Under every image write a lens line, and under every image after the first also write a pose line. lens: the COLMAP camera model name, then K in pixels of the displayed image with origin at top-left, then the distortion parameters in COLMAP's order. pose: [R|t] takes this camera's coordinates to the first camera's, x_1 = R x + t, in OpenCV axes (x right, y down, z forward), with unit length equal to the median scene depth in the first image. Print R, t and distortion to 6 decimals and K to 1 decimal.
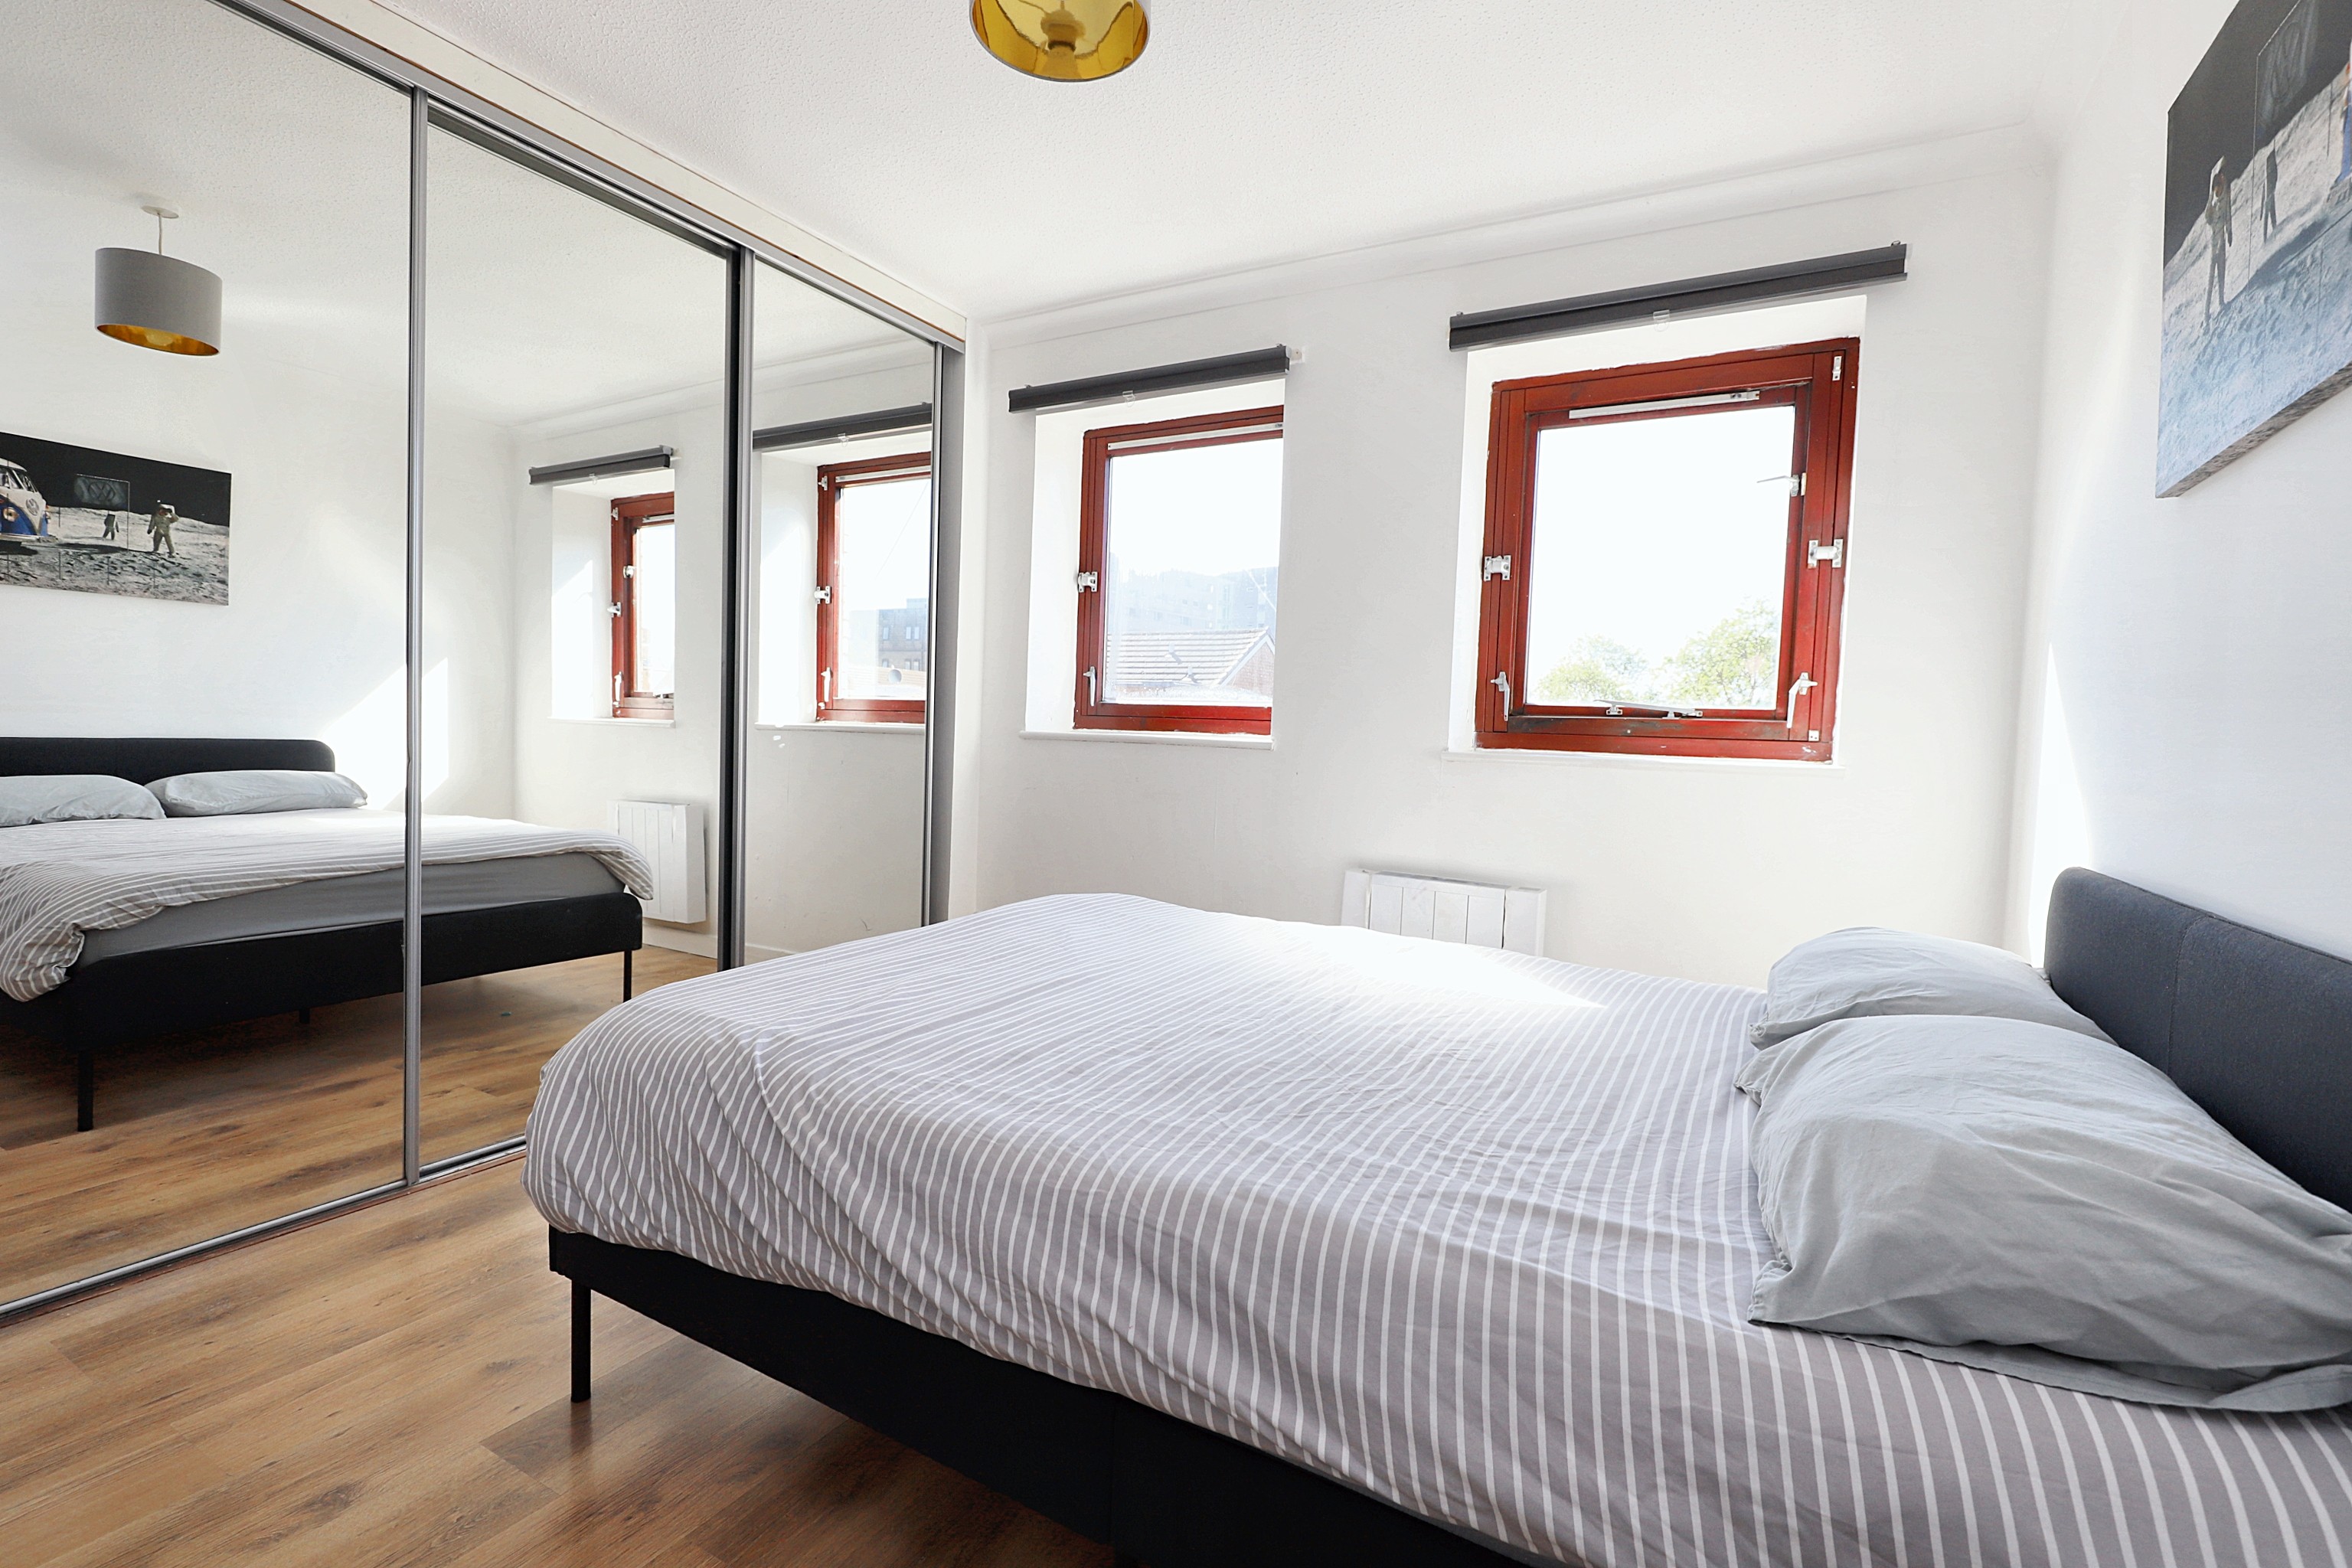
lens RADIAL K [[1066.6, 0, 1179.1], [0, 1066.6, 785.6], [0, 0, 1]] dist [0.000718, -0.000858]
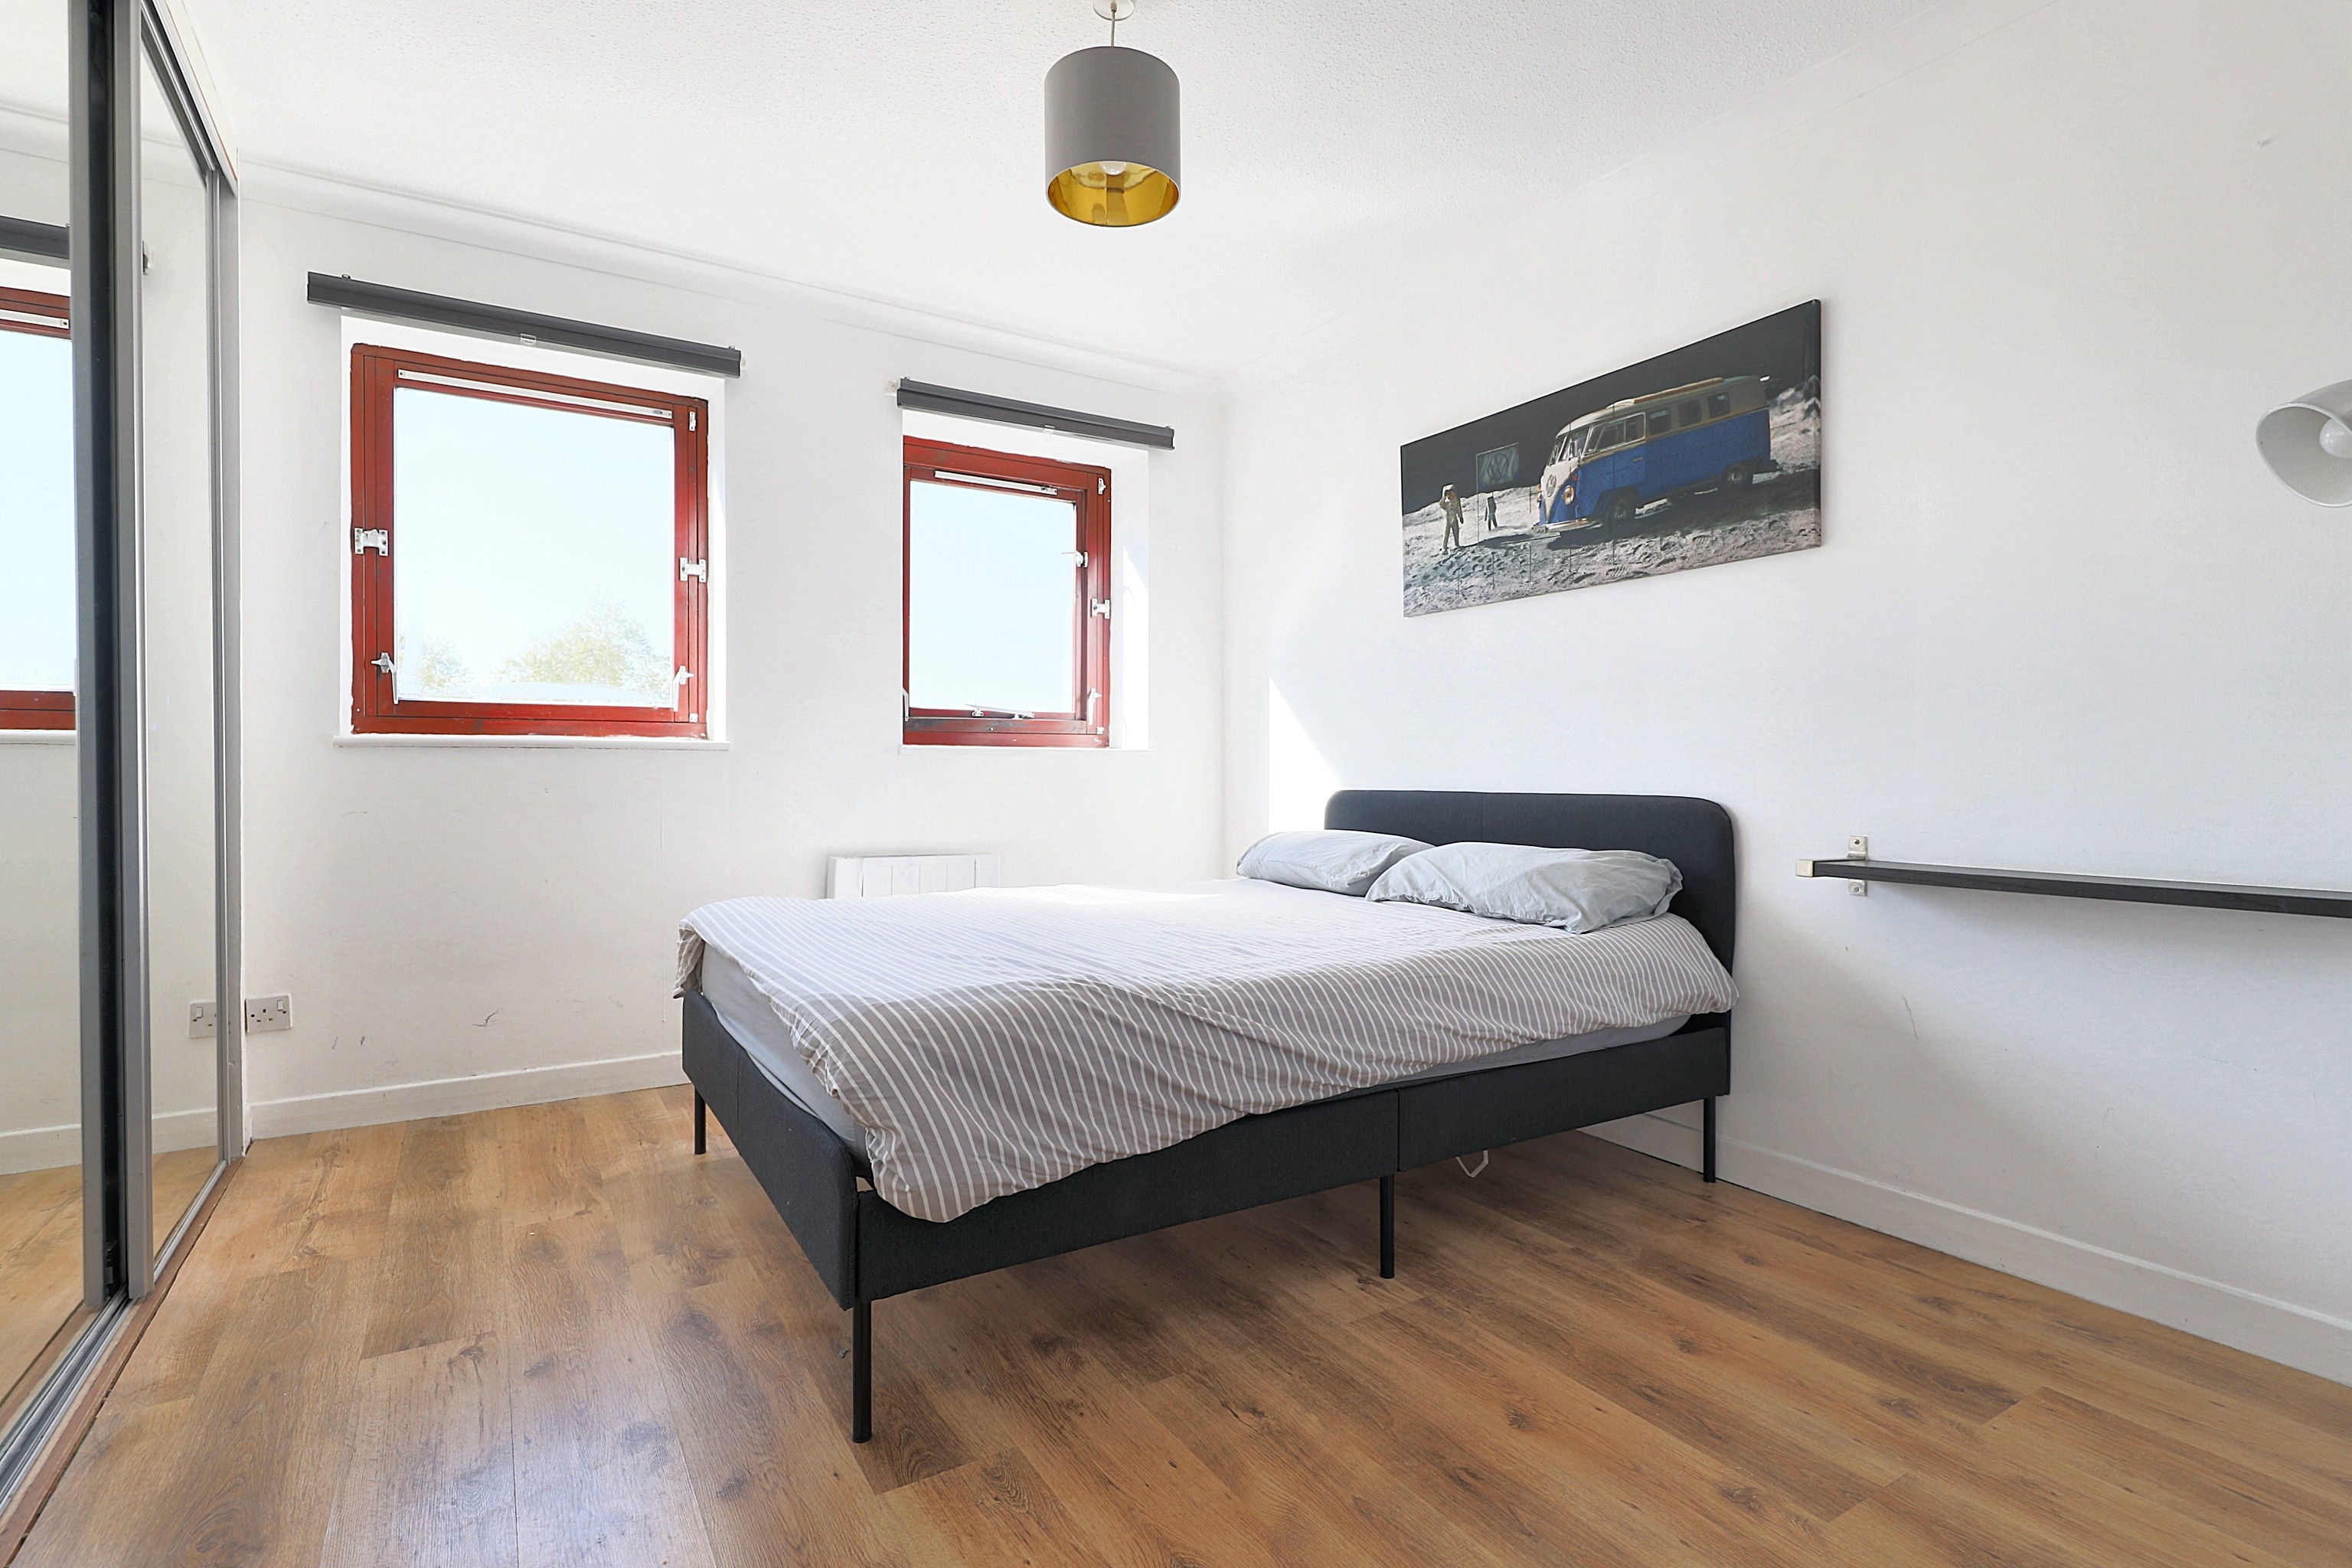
lens RADIAL K [[1131.9, 0, 1180.7], [0, 1131.9, 777.4], [0, 0, 1]] dist [0.009832, -0.000221]
pose [[0.484391, -0.042978, 0.873796, -0.667584], [0.059504, 0.998098, 0.016106, -0.000408], [-0.872826, 0.044193, 0.486027, 0.129709]]
